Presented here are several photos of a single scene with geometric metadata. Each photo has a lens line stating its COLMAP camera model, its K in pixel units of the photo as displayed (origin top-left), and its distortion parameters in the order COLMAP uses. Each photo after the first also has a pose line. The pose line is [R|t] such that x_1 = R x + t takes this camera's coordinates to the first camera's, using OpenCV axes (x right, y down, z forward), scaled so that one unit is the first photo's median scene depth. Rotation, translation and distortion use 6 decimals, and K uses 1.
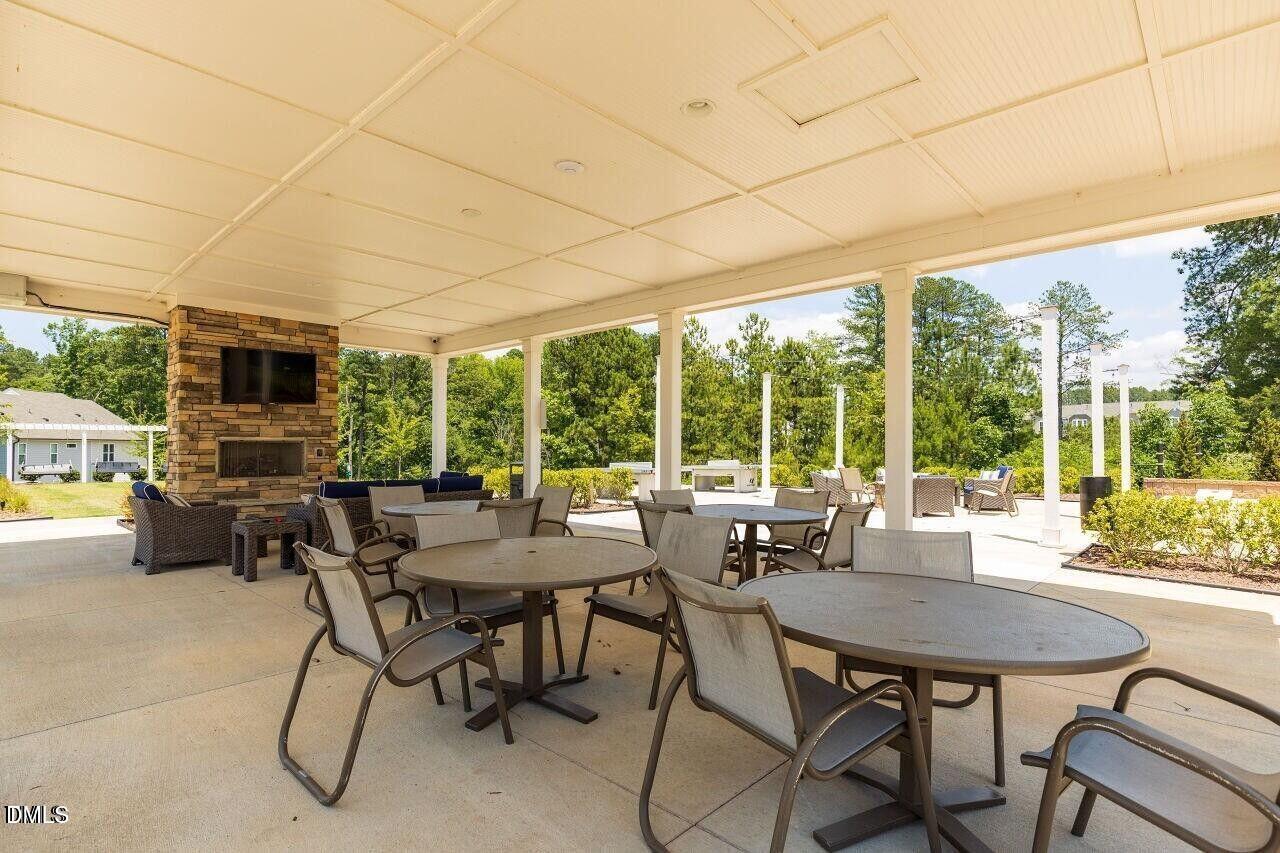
lens RADIAL K [[630.3, 0, 640.0], [0, 630.3, 434.1], [0, 0, 1]] dist [0.001476, 0.000244]
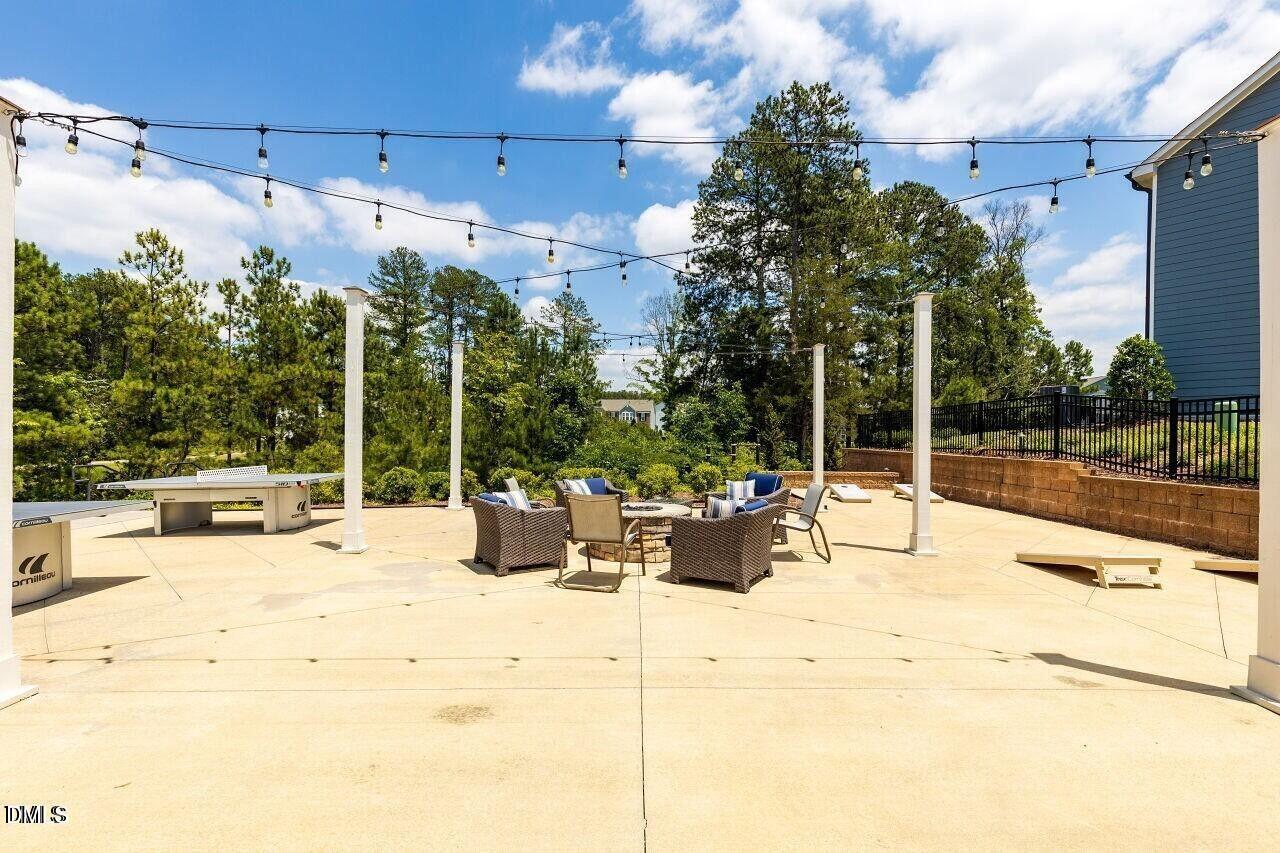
lens RADIAL K [[601.2, 0, 650.5], [0, 601.2, 442.7], [0, 0, 1]] dist [0.005595, 0.001696]
pose [[0.718349, -0.006455, 0.695653, 0.017722], [-0.018825, 0.999410, 0.028713, 0.000823], [-0.695428, -0.033722, 0.717804, 0.207804]]
